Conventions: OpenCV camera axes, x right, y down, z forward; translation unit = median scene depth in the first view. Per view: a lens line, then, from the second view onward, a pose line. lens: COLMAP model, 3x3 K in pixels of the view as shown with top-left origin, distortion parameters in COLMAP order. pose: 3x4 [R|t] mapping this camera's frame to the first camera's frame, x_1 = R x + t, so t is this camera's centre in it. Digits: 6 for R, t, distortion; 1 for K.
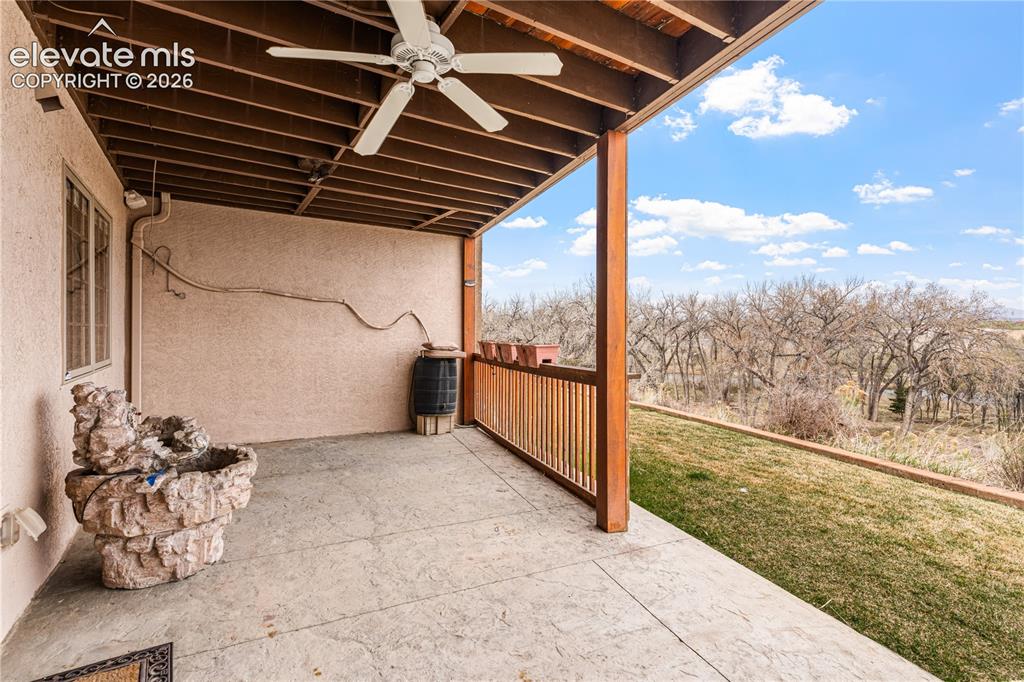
lens RADIAL K [[483.5, 0, 546.0], [0, 483.5, 325.2], [0, 0, 1]] dist [-0.000832, 0.000025]
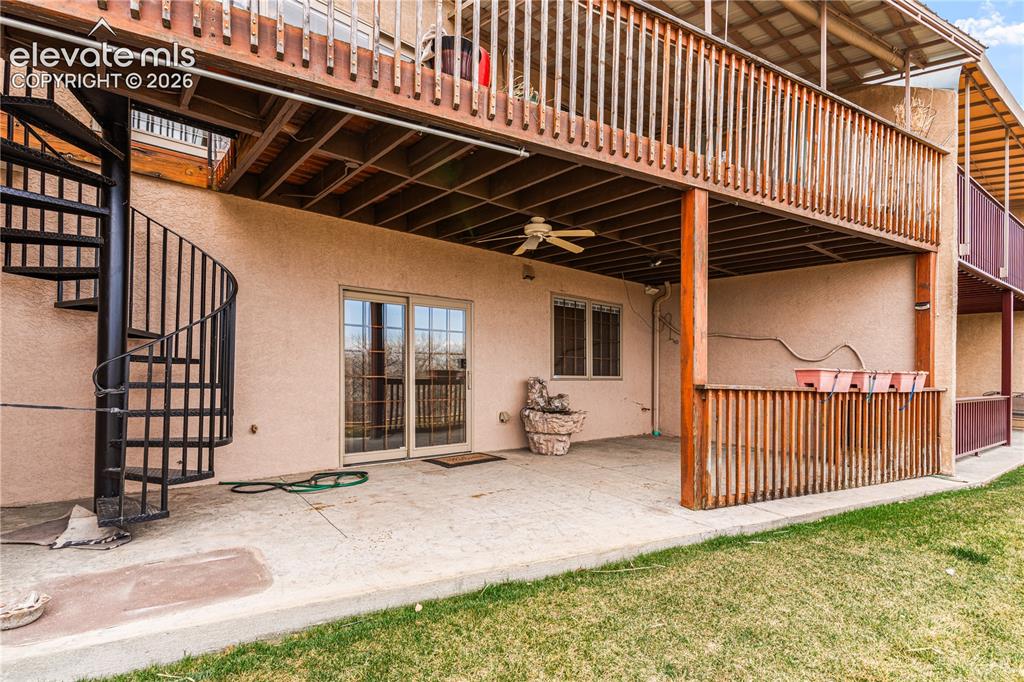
lens RADIAL K [[500.7, 0, 510.8], [0, 500.7, 352.1], [0, 0, 1]] dist [-0.000221, 0.000093]
pose [[0.135997, -0.044025, -0.989731, 0.836459], [-0.006011, 0.998957, -0.045261, 0.052191], [0.990691, 0.012105, 0.135591, 0.221224]]
